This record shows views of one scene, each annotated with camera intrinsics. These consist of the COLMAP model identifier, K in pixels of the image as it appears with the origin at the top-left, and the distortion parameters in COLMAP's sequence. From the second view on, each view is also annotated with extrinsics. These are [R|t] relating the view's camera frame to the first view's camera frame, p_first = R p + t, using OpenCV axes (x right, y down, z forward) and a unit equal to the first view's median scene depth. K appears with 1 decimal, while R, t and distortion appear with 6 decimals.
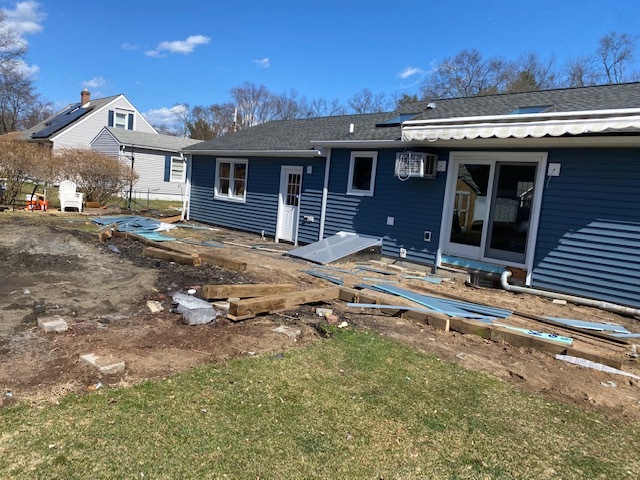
lens RADIAL K [[482.1, 0, 320.4], [0, 482.1, 242.7], [0, 0, 1]] dist [0.039235, -0.050566]
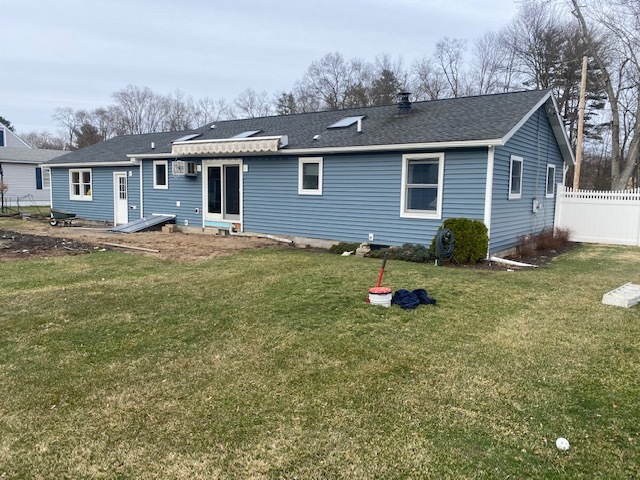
lens RADIAL K [[482.1, 0, 339.3], [0, 482.1, 244.1], [0, 0, 1]] dist [0.039235, -0.050566]
pose [[0.975707, -0.095599, 0.197118, 0.312577], [0.091959, 0.995381, 0.027559, 0.086490], [-0.198843, -0.008763, 0.979992, -0.631264]]
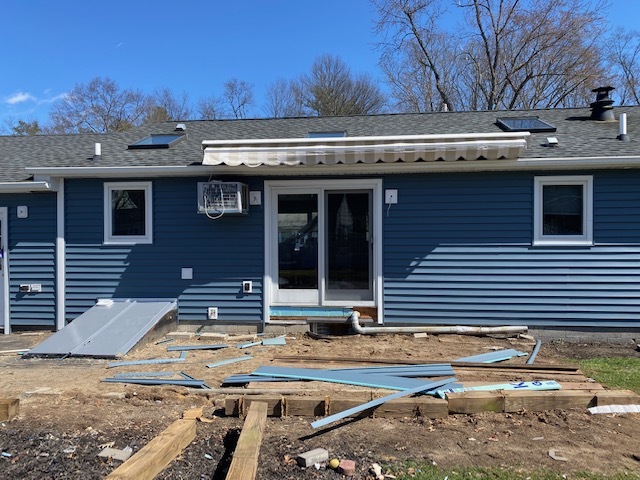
lens RADIAL K [[482.1, 0, 321.7], [0, 482.1, 240.6], [0, 0, 1]] dist [0.039235, -0.050566]
pose [[0.742657, -0.096873, 0.662629, -0.174776], [0.144011, 0.989434, -0.016752, -0.049741], [-0.654005, 0.107867, 0.748761, 0.282634]]
